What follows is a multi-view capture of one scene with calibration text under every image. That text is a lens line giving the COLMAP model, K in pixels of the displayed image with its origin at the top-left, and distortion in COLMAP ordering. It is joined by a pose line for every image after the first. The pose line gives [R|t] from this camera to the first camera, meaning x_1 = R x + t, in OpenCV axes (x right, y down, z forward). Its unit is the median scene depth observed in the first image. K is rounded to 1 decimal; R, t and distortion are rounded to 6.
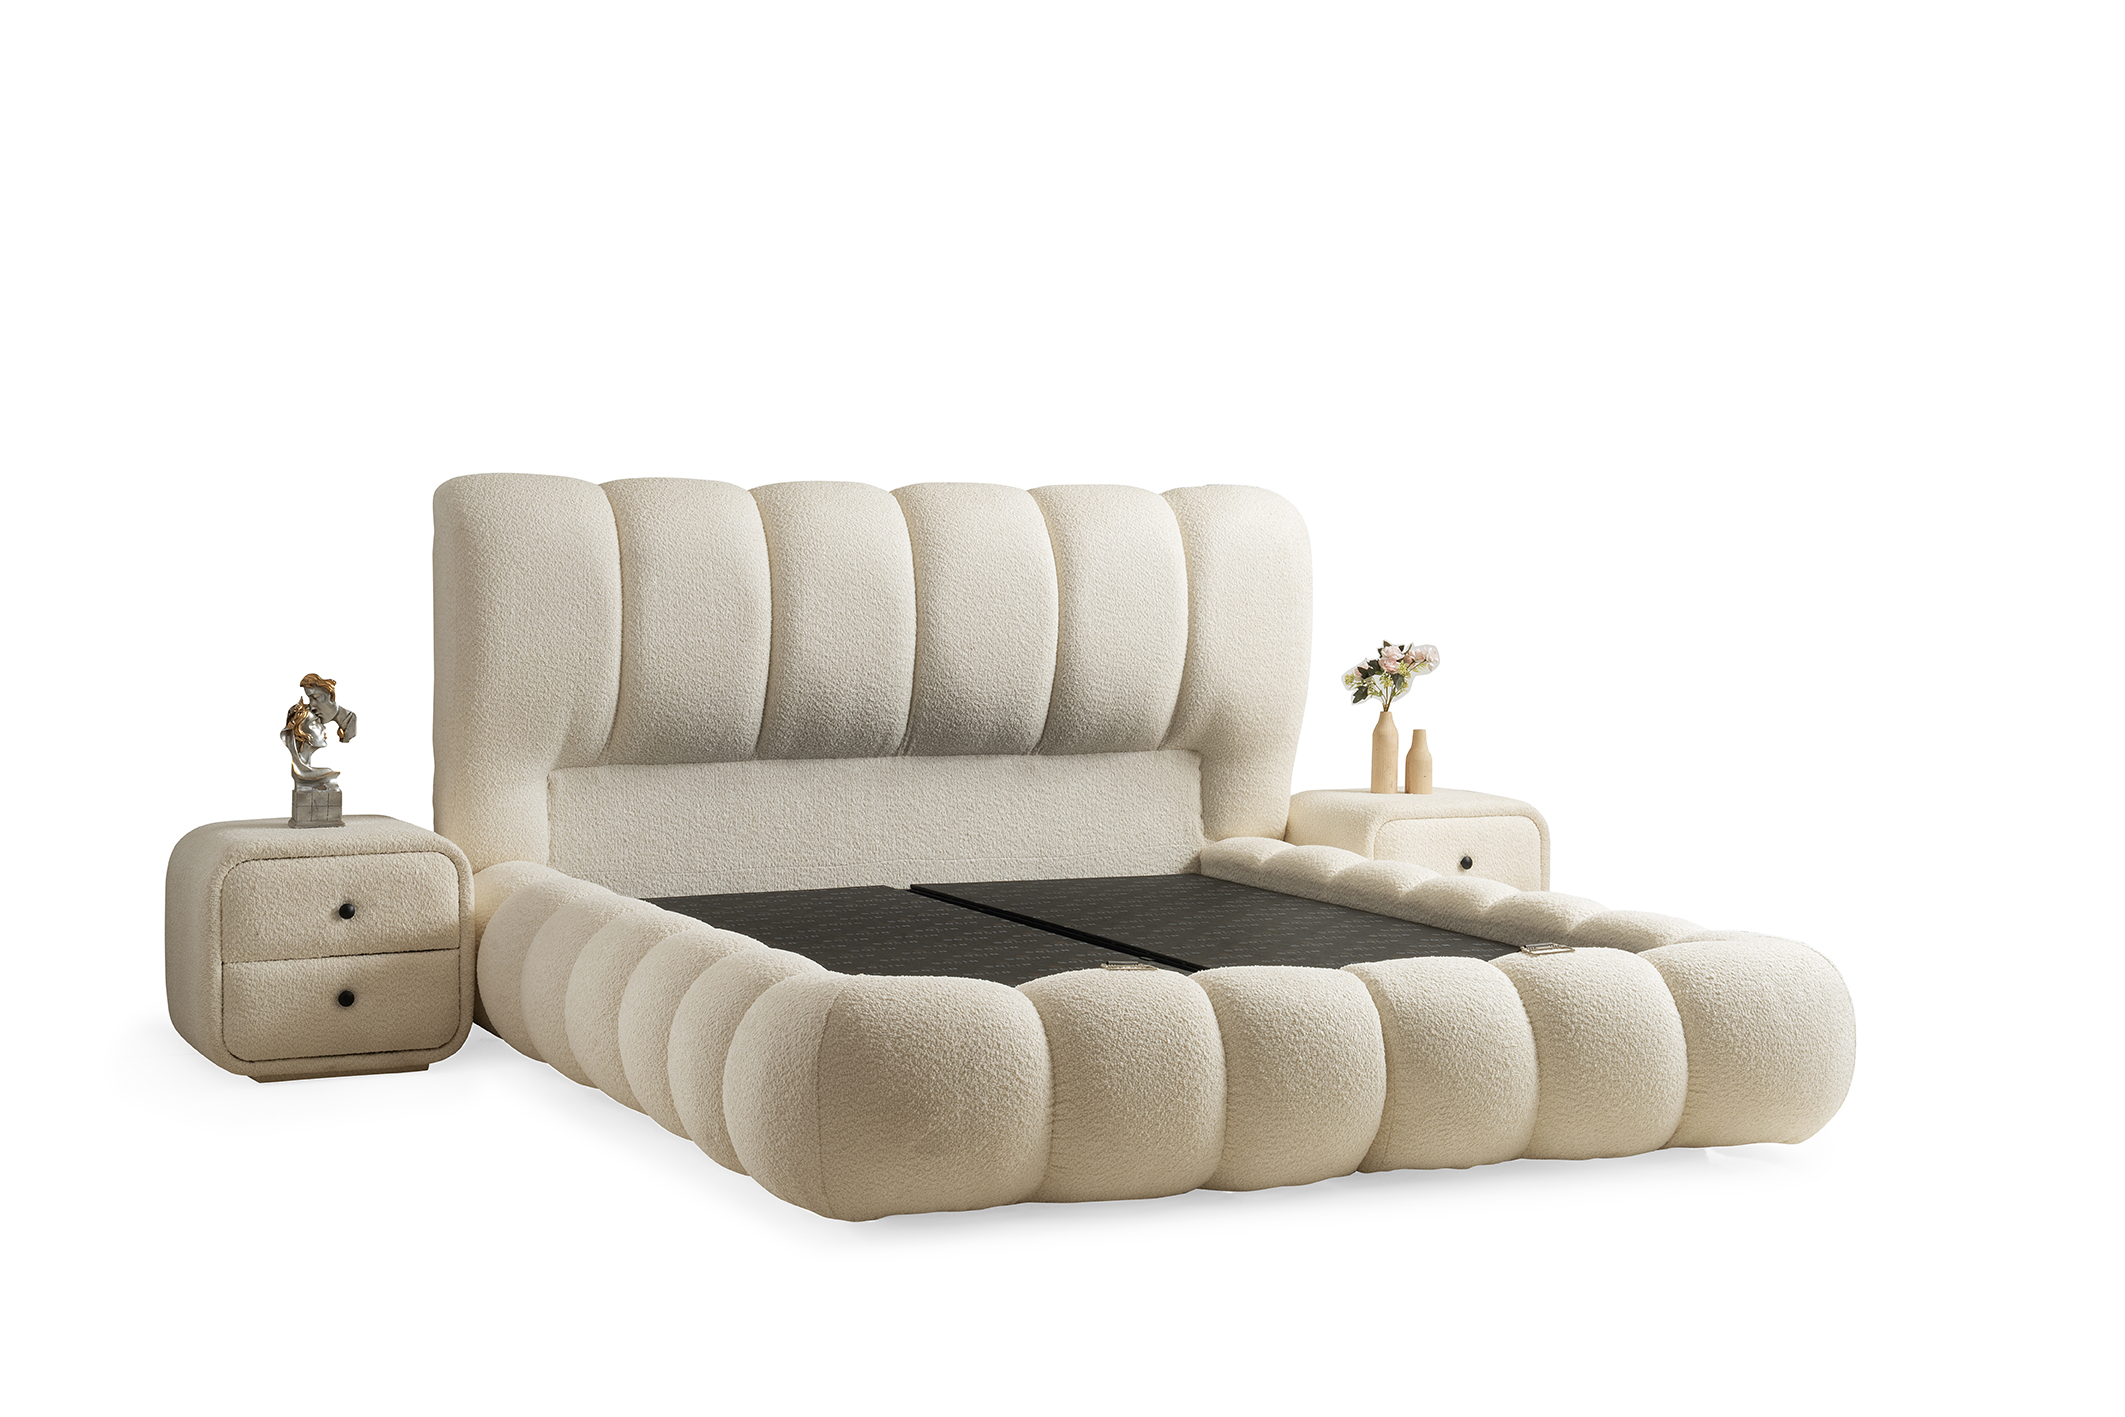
lens RADIAL K [[3120.3, 0, 1149.6], [0, 3120.3, 716.2], [0, 0, 1]] dist [0.123576, 0.041341]
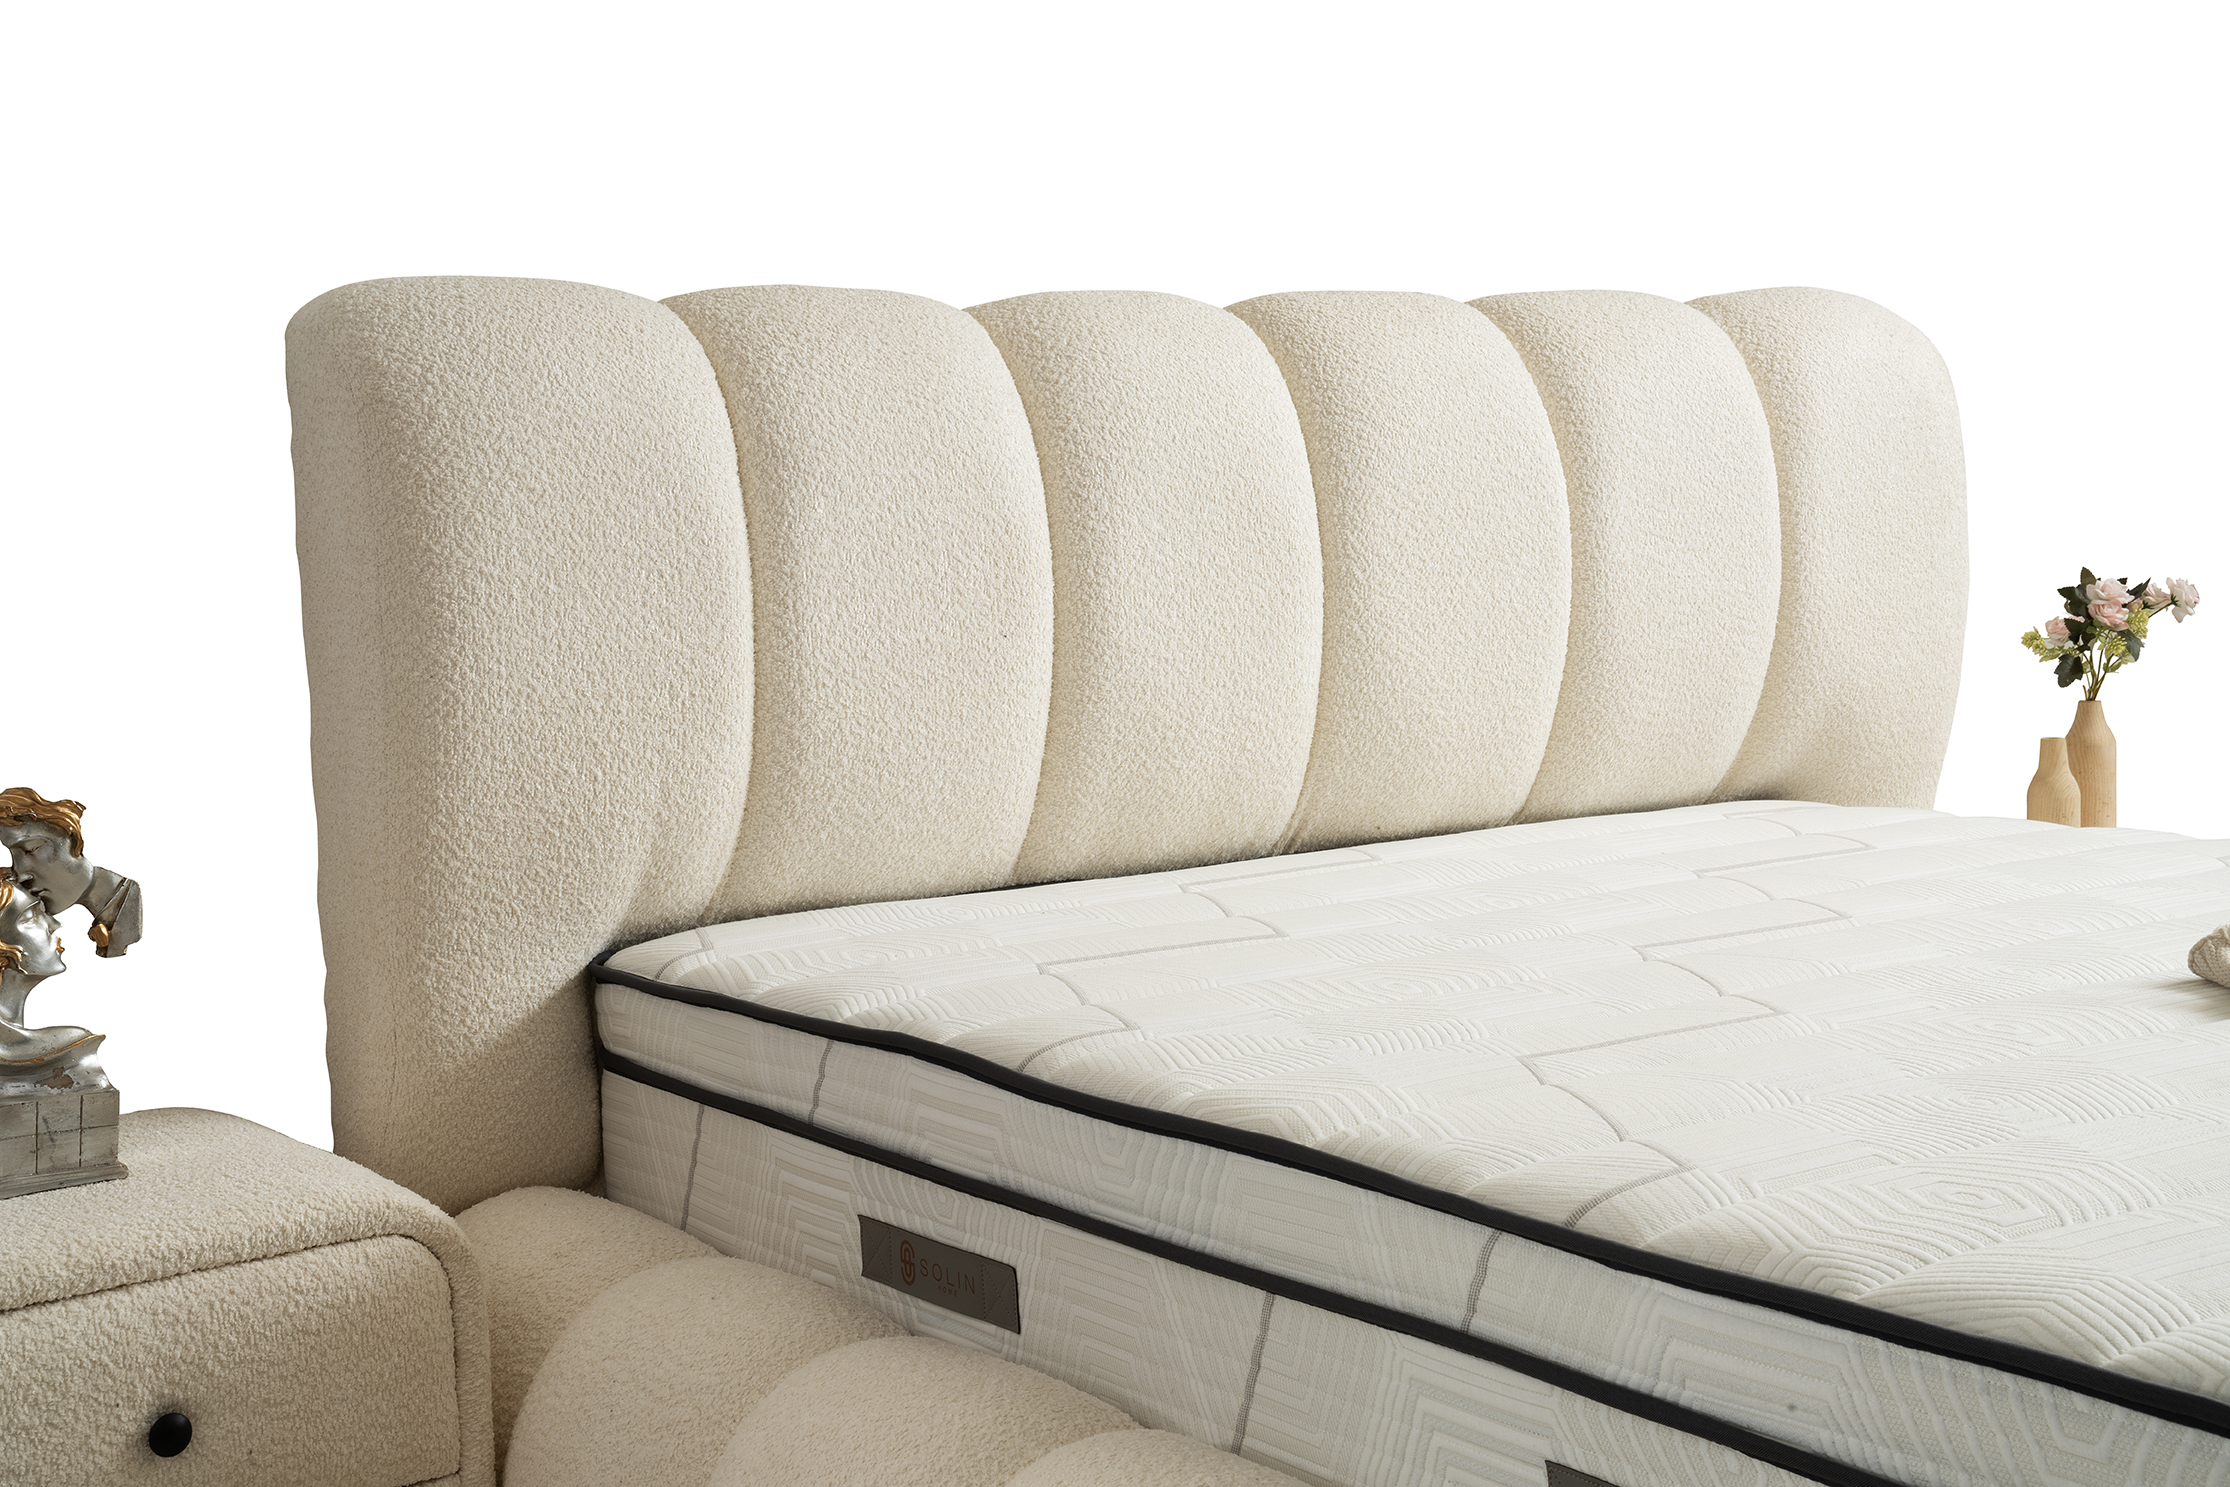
lens RADIAL K [[3028.7, 0, 1112.3], [0, 3028.7, 734.3], [0, 0, 1]] dist [0.088342, 0.458663]
pose [[0.987503, -0.056274, 0.147213, -0.195926], [0.052050, 0.998119, 0.032395, -0.026260], [-0.148759, -0.024328, 0.988574, 0.630317]]
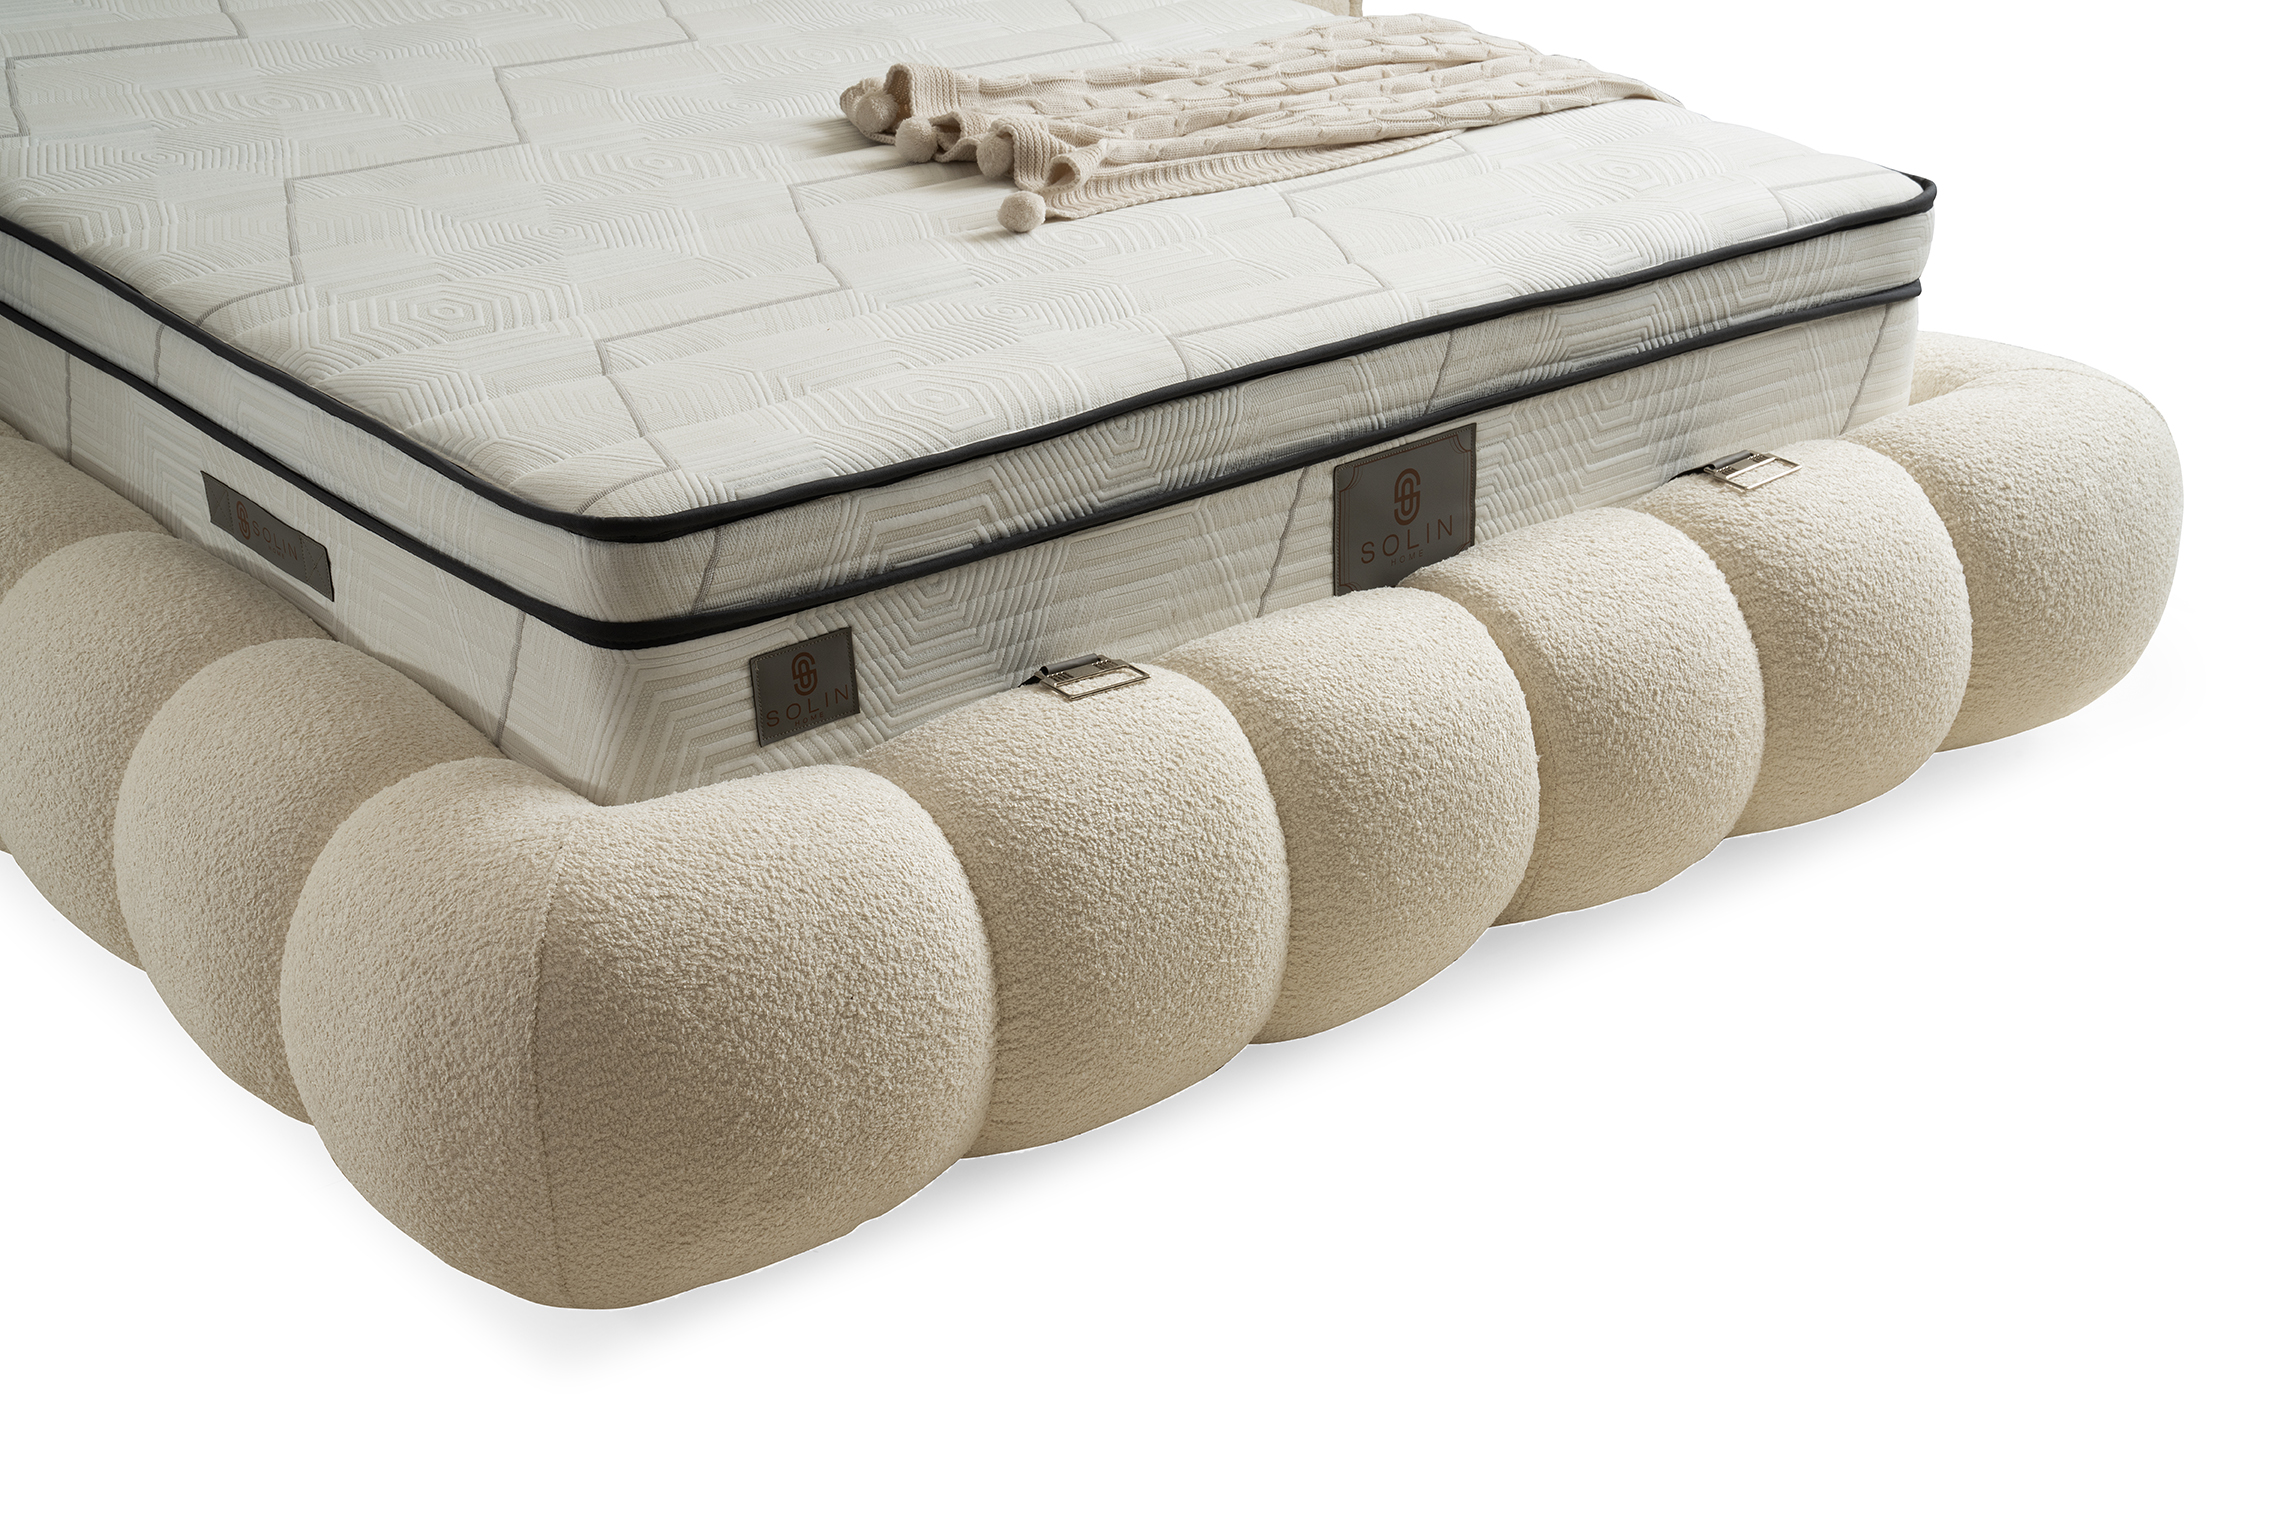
lens RADIAL K [[3197.9, 0, 1112.9], [0, 3197.9, 778.0], [0, 0, 1]] dist [0.132552, 0.465561]
pose [[0.973714, -0.103309, 0.202998, -0.088496], [0.017210, 0.922048, 0.386692, -0.084982], [-0.227123, -0.373034, 0.899589, 0.438651]]
